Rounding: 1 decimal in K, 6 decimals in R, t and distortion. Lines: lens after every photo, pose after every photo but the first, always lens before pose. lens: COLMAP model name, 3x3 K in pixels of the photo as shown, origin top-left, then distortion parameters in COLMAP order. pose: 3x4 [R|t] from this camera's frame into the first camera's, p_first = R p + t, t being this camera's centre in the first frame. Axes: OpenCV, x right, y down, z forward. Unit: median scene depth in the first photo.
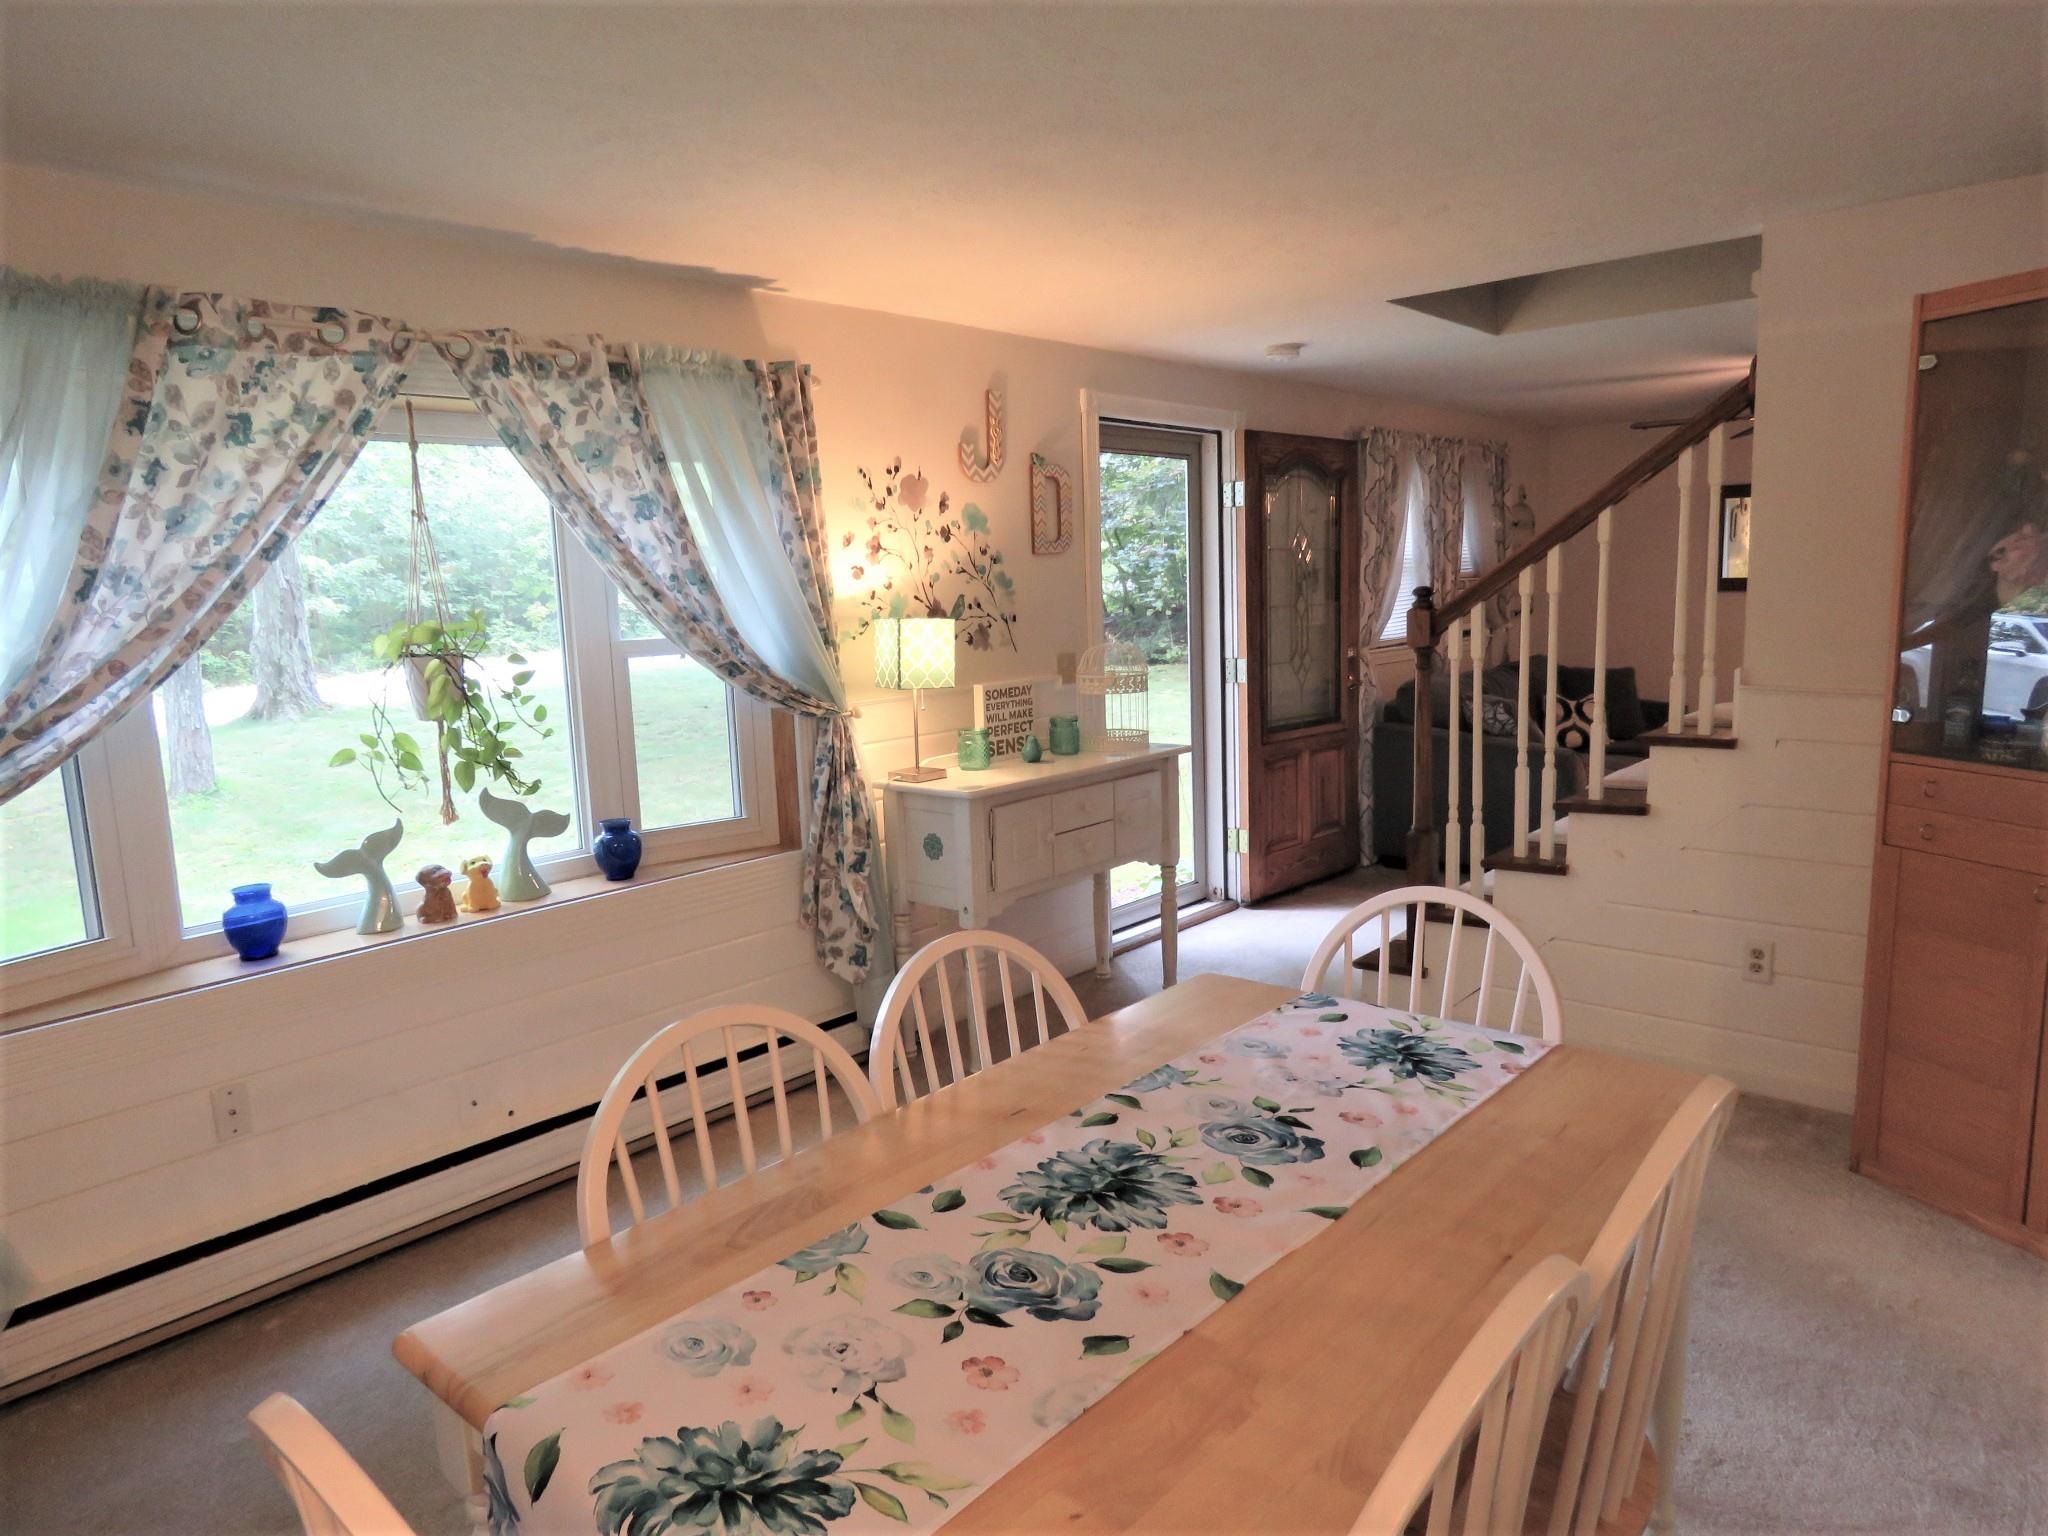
lens RADIAL K [[1318.5, 0, 1024.0], [0, 1318.5, 768.0], [0, 0, 1]] dist [0.001242, -0.000490]
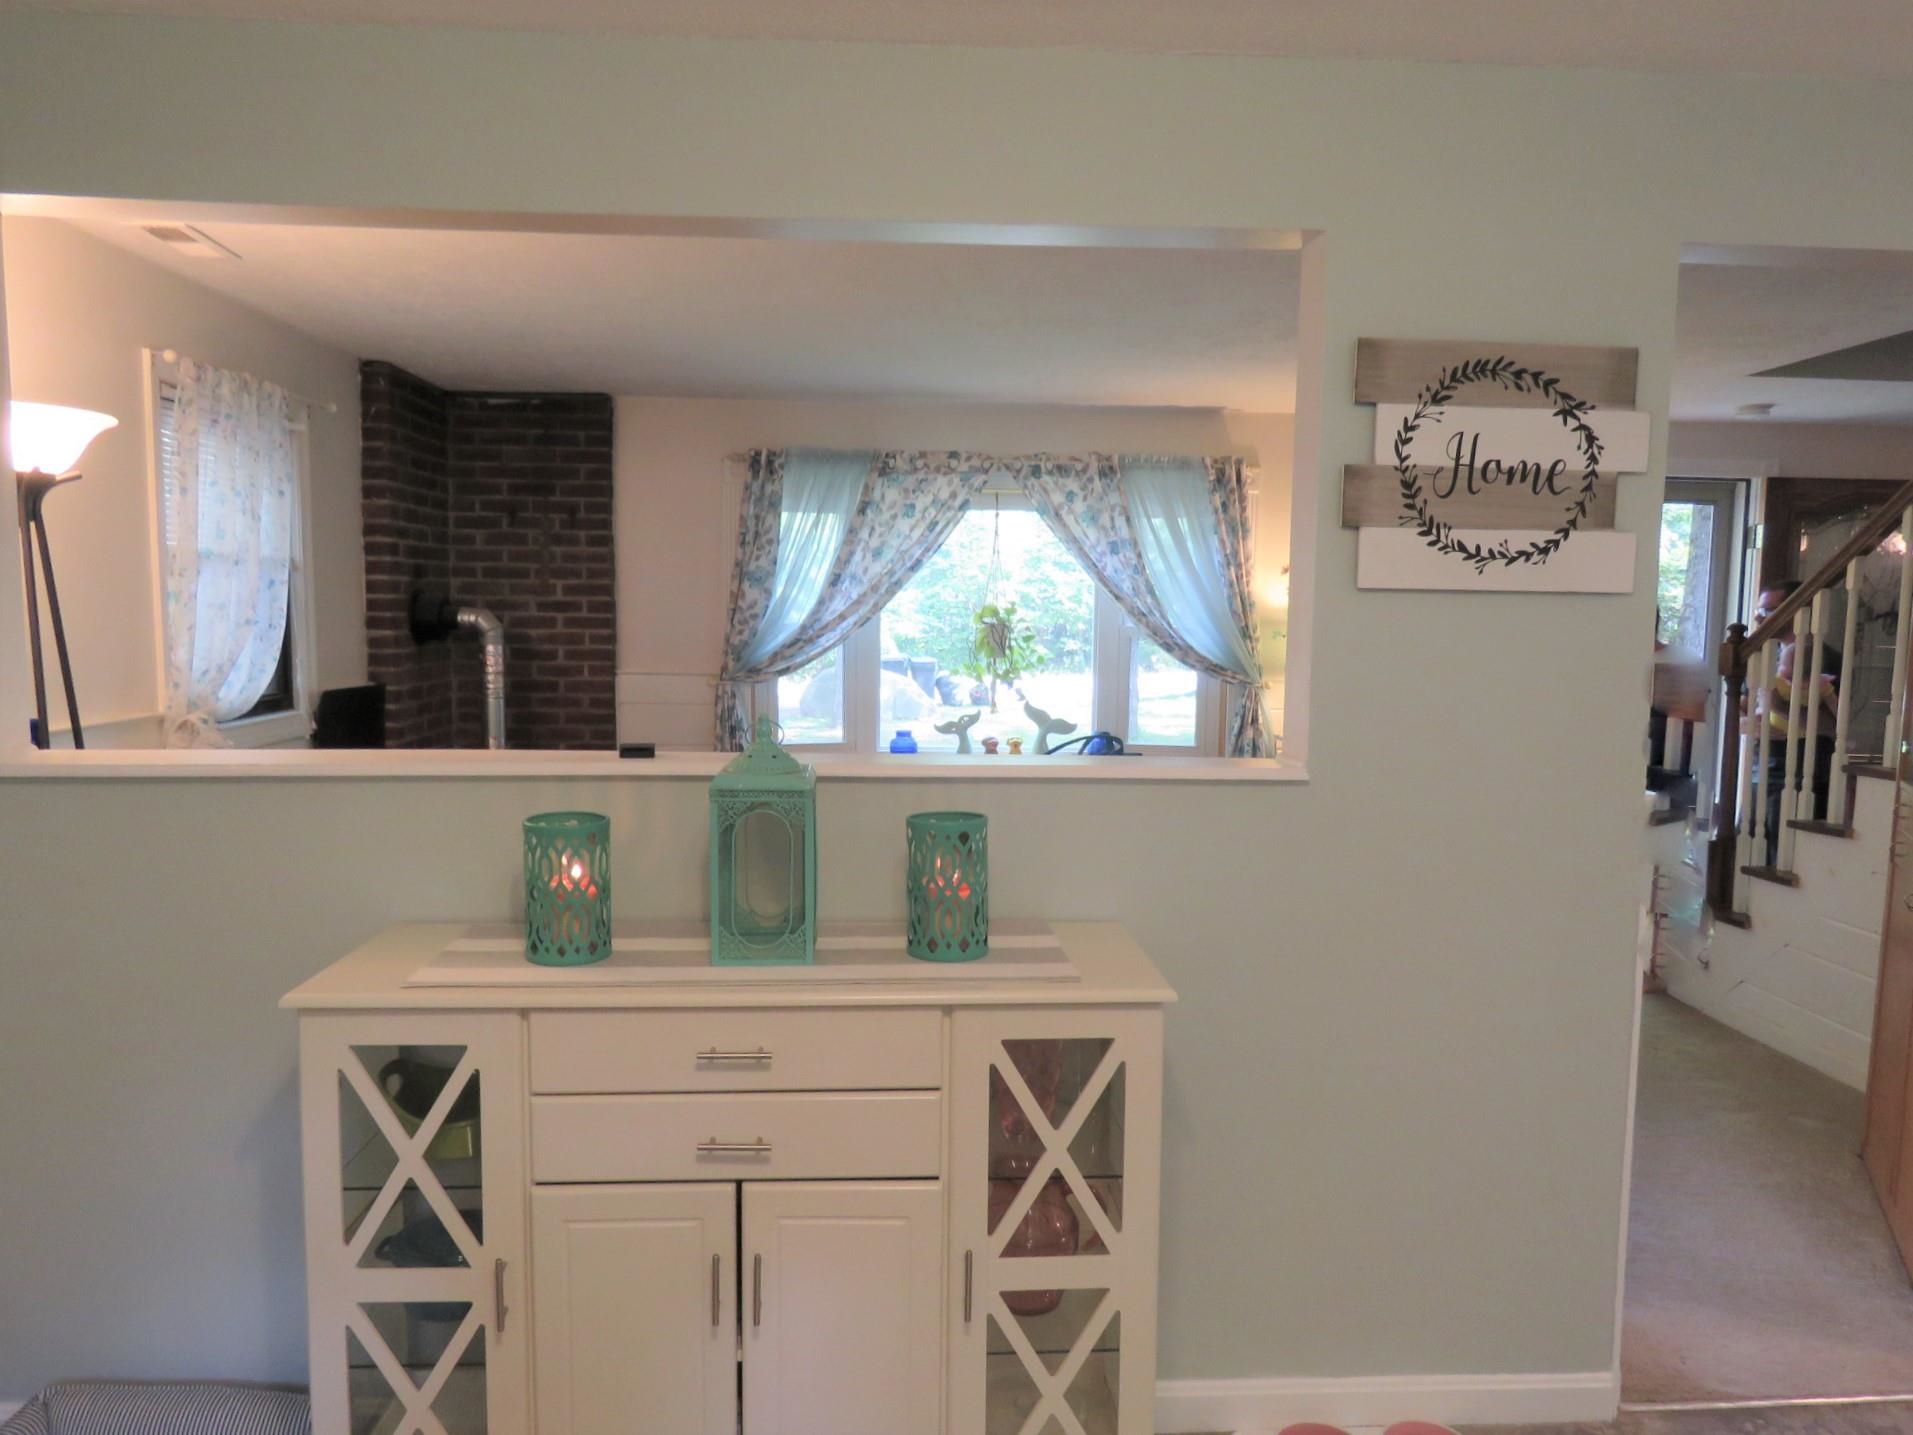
lens RADIAL K [[1271.7, 0, 956.5], [0, 1271.7, 717.5], [0, 0, 1]] dist [-0.003841, -0.004318]
pose [[0.694834, 0.109483, -0.710788, 0.935616], [-0.142469, 0.989712, 0.013173, 0.035588], [0.704917, 0.092112, 0.703283, -0.355322]]
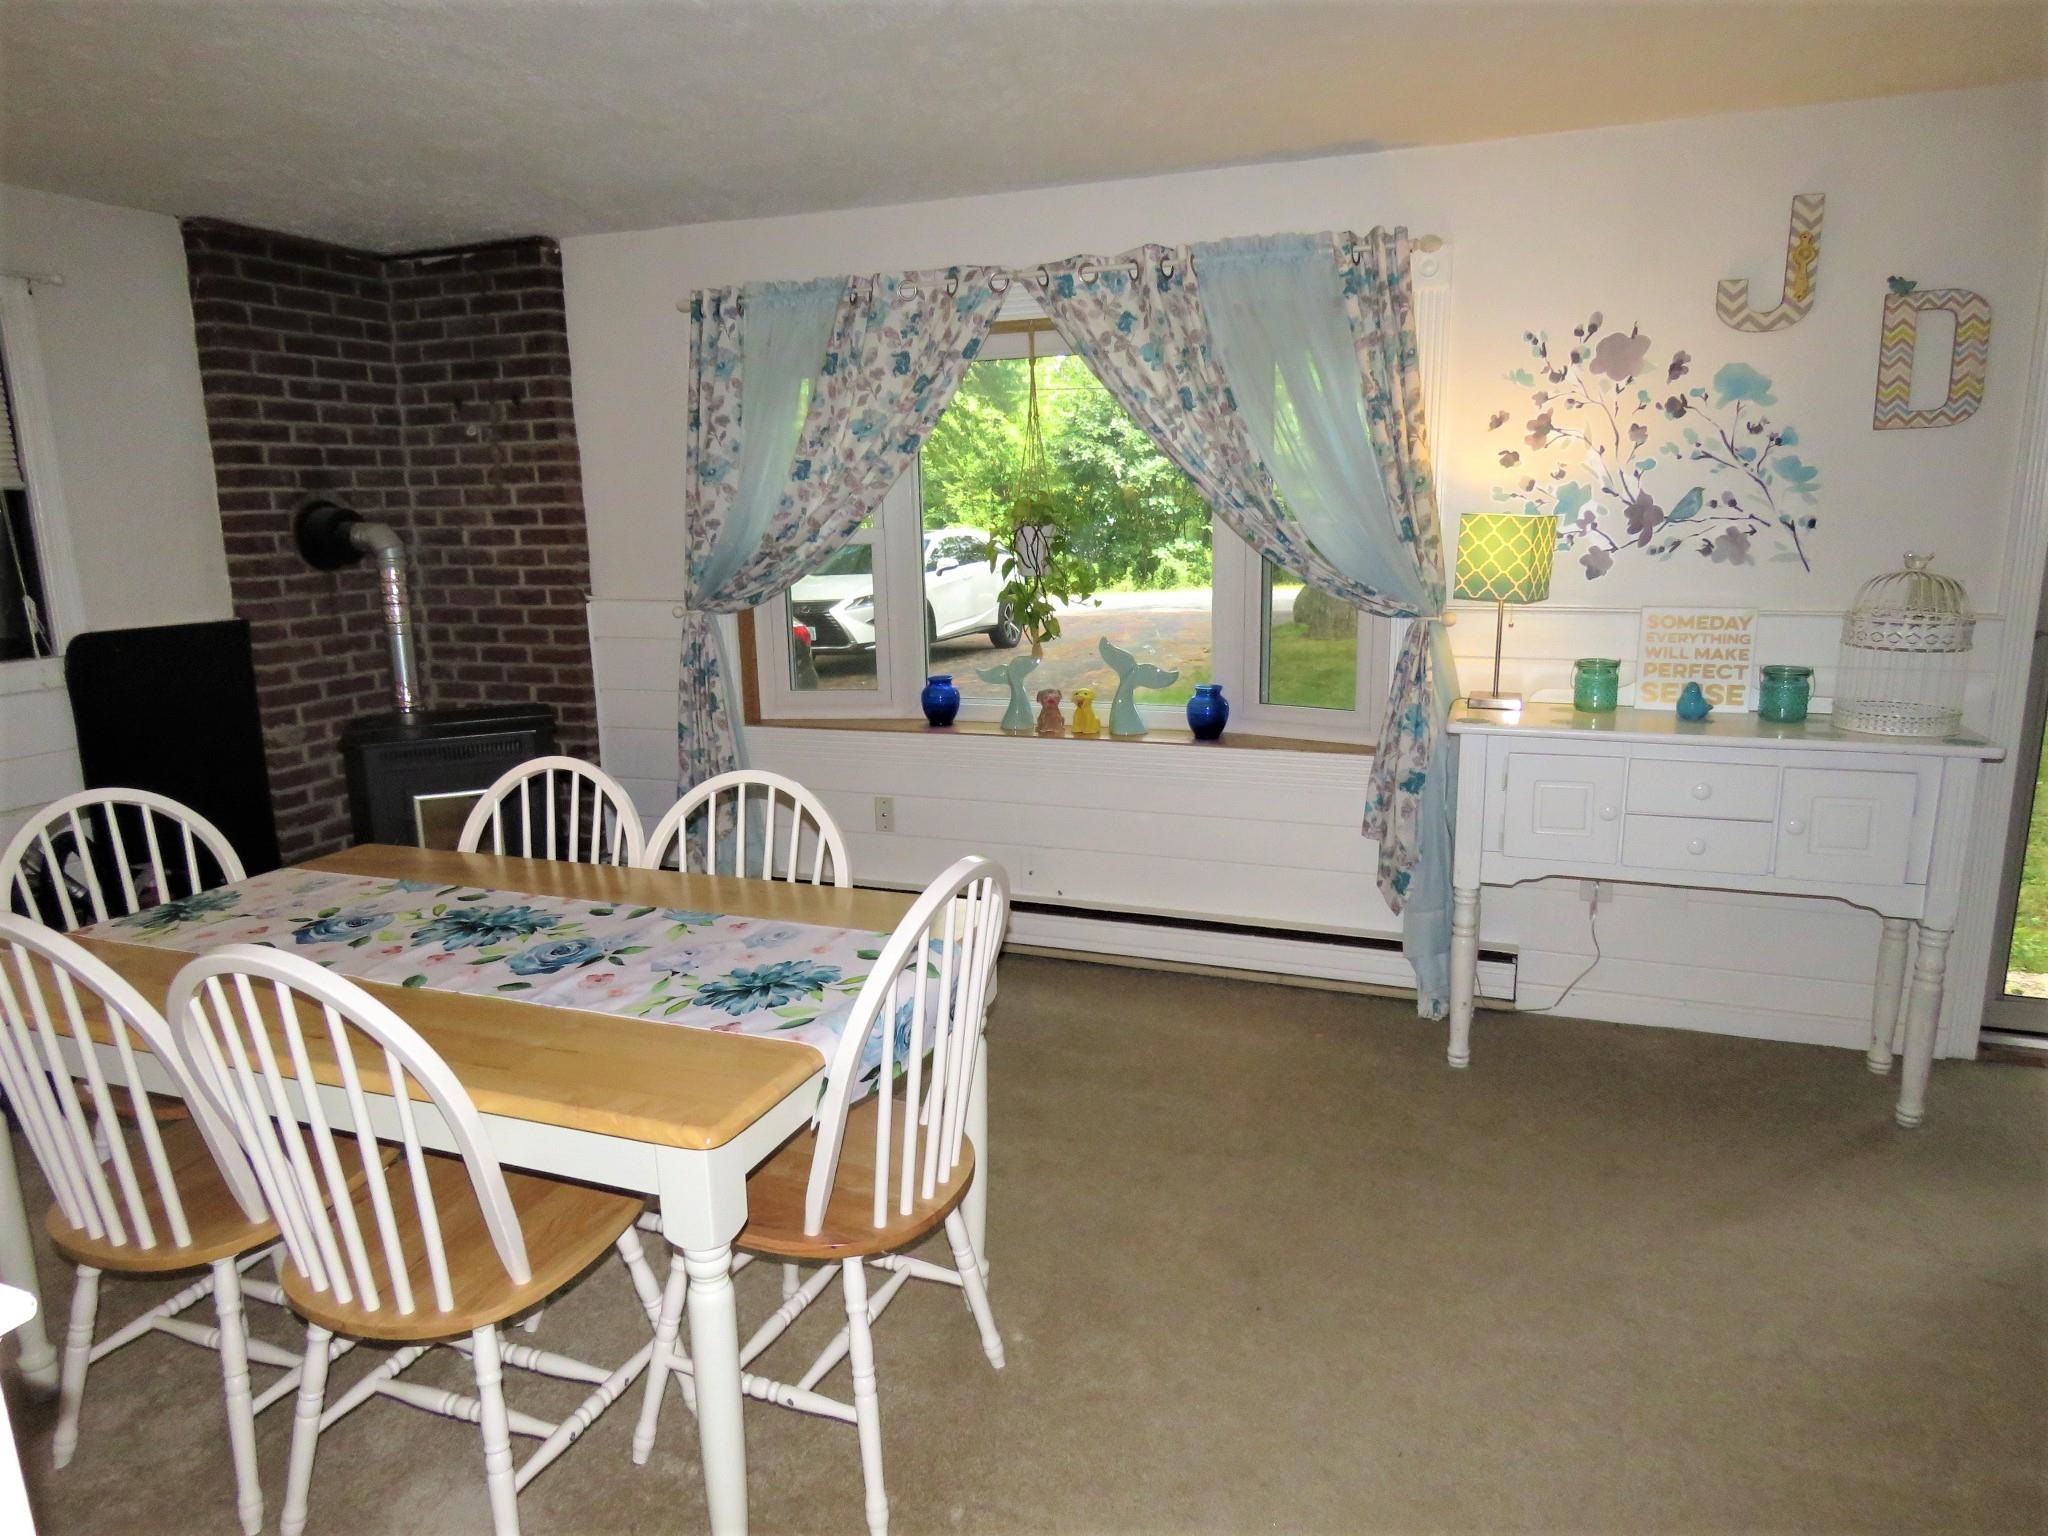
lens RADIAL K [[1318.4, 0, 1029.1], [0, 1318.4, 765.6], [0, 0, 1]] dist [-0.008658, 0.001098]
pose [[0.349374, 0.216013, -0.911744, 0.876289], [-0.129168, 0.974876, 0.181474, -0.101194], [0.928037, 0.054366, 0.368498, 0.598057]]
